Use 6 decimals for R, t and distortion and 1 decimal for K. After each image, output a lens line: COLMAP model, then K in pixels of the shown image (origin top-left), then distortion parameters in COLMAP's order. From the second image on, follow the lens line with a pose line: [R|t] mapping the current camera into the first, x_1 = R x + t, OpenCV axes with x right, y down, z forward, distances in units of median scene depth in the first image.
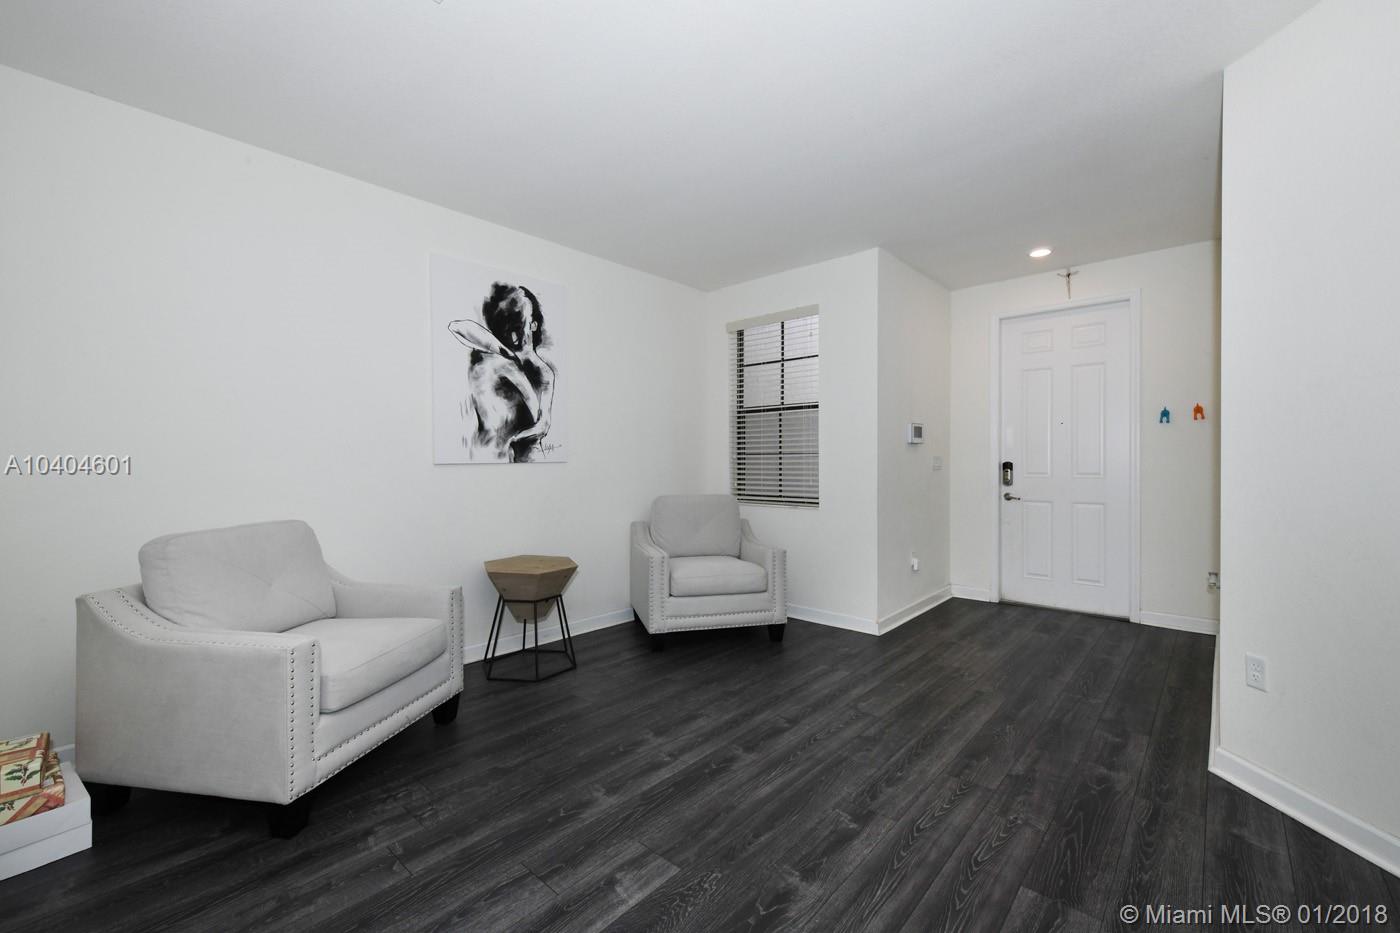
lens RADIAL K [[579.4, 0, 701.3], [0, 579.4, 464.7], [0, 0, 1]] dist [0.009202, 0.000114]
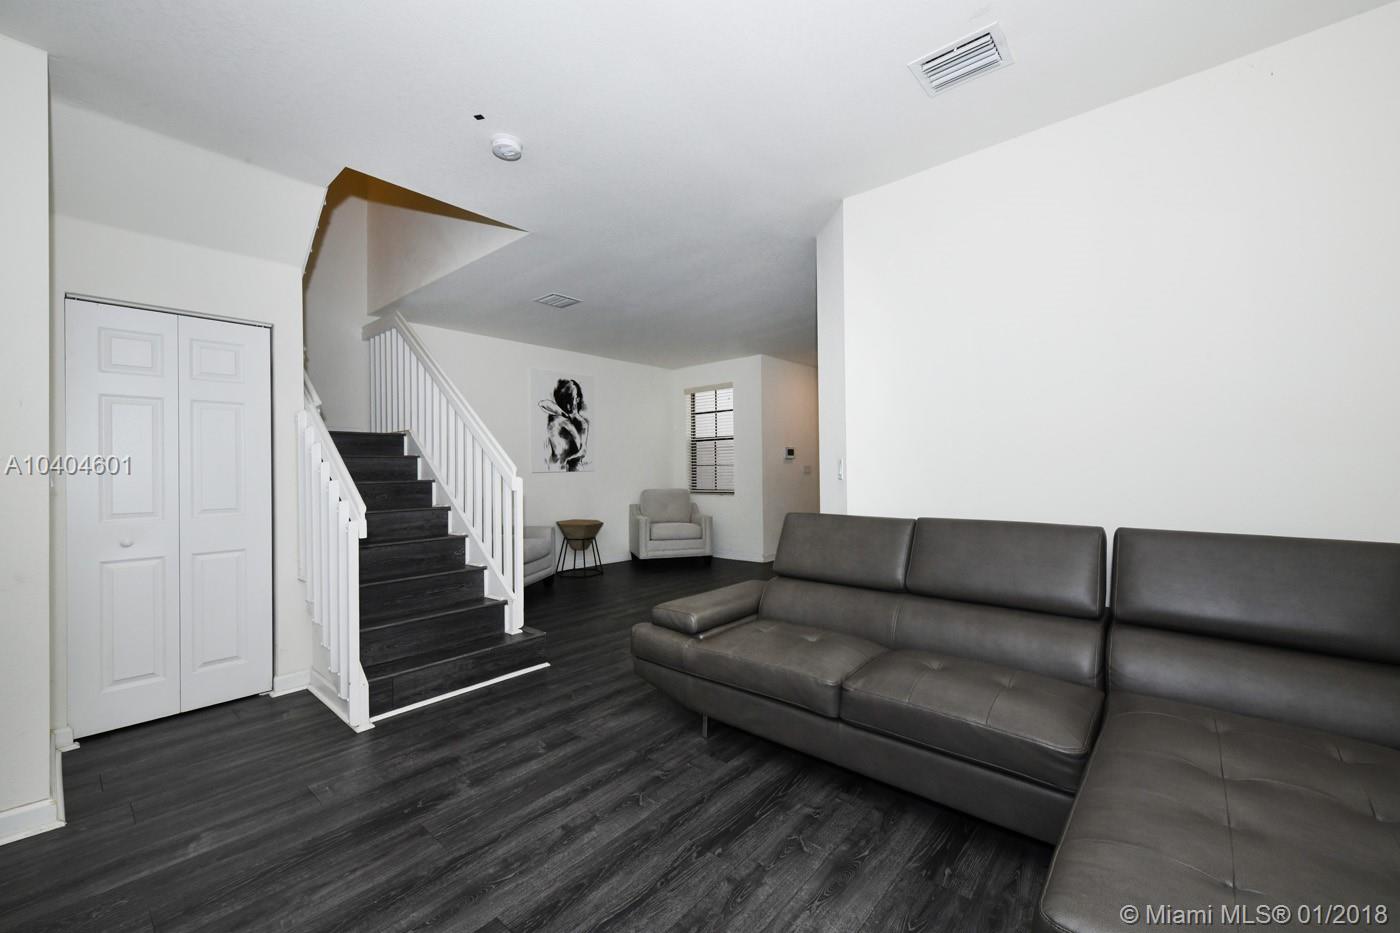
lens RADIAL K [[557.4, 0, 694.1], [0, 557.4, 467.1], [0, 0, 1]] dist [0.000999, -0.000006]
pose [[0.999933, -0.010163, -0.005513, 0.105956], [0.010082, 0.999845, -0.014414, 0.013061], [0.005659, 0.014358, 0.999881, -0.868346]]
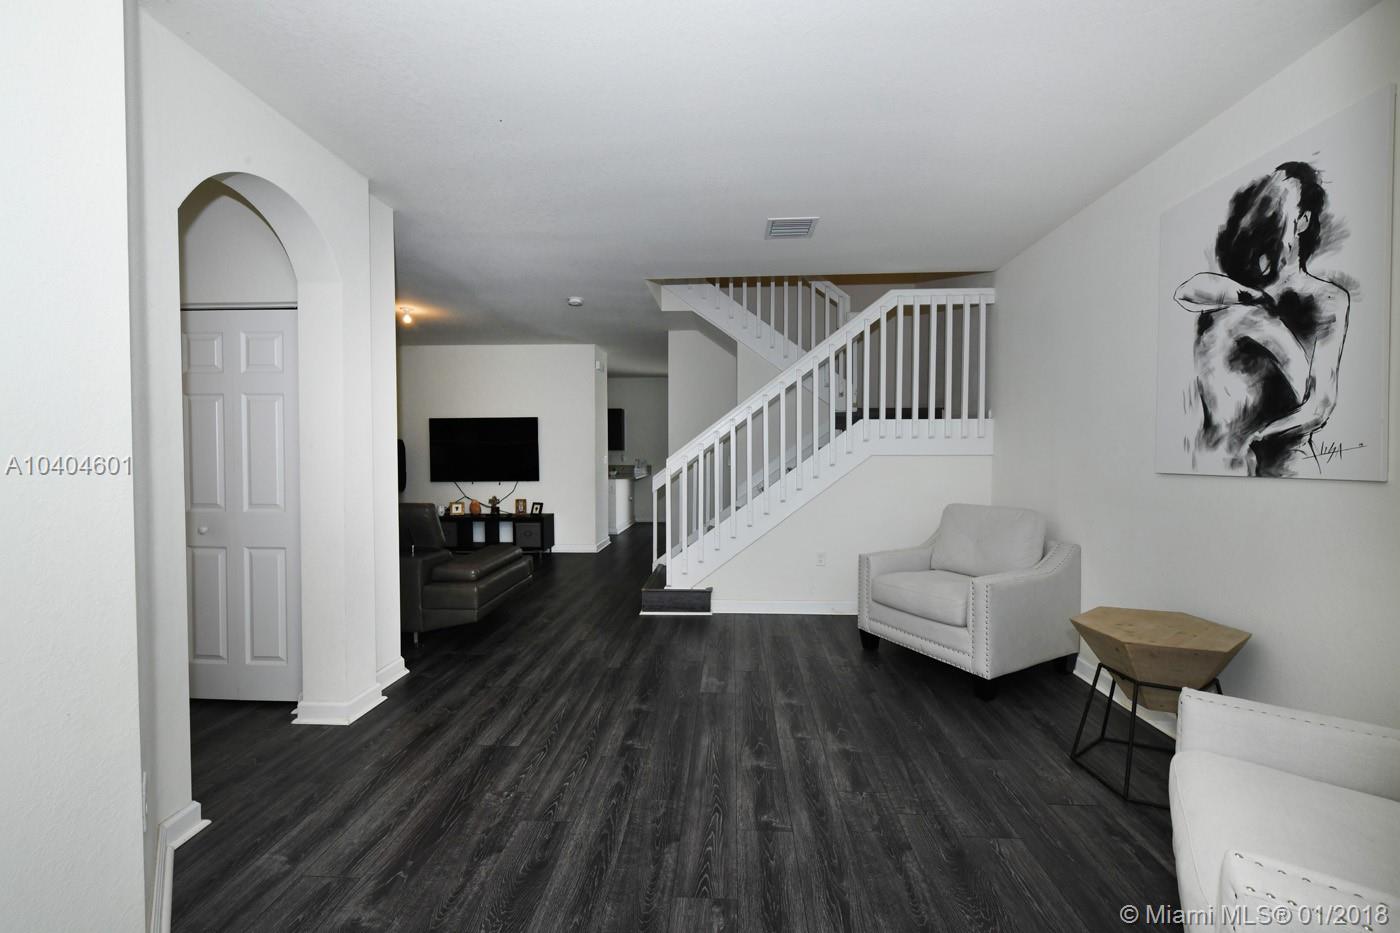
lens RADIAL K [[557.4, 0, 699.0], [0, 557.4, 466.5], [0, 0, 1]] dist [0.000999, -0.000006]
pose [[-0.784504, 0.021677, -0.619745, 0.493598], [-0.000672, 0.999359, 0.035807, -0.034789], [0.620124, 0.028507, -0.783986, 1.121535]]
